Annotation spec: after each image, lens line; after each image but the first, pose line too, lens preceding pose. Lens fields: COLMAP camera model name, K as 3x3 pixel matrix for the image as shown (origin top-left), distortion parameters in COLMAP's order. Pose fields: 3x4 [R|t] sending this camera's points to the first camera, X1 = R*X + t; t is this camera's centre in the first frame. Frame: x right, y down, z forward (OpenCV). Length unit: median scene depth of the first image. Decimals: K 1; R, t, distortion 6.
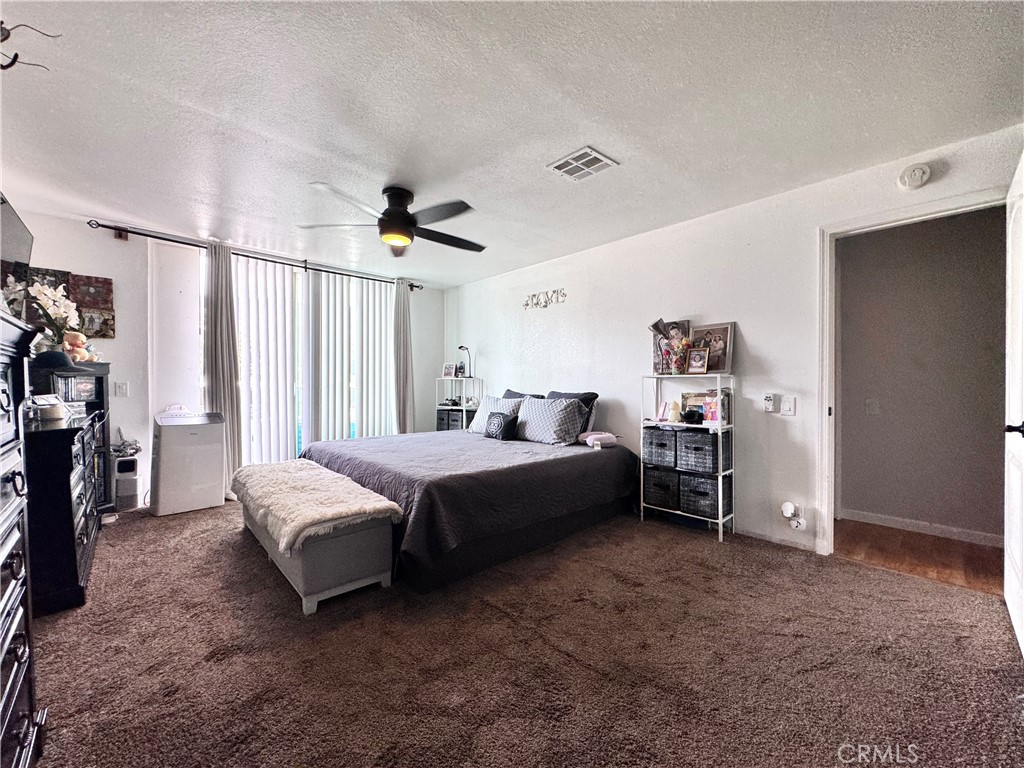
lens RADIAL K [[411.2, 0, 512.4], [0, 411.2, 384.8], [0, 0, 1]] dist [-0.003434, -0.000271]
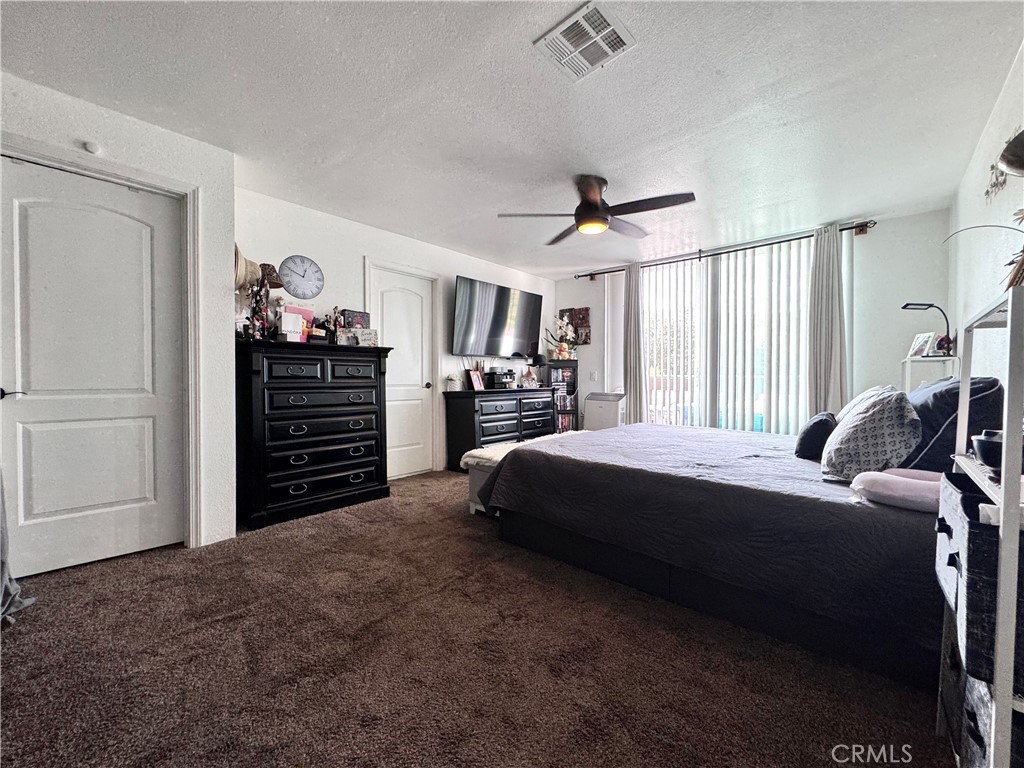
lens RADIAL K [[411.2, 0, 512.8], [0, 411.2, 385.8], [0, 0, 1]] dist [-0.003434, -0.000271]
pose [[0.080985, 0.016142, -0.996585, 1.062817], [-0.006126, 0.999858, 0.015697, 0.045224], [0.996697, 0.004833, 0.081072, 1.018237]]
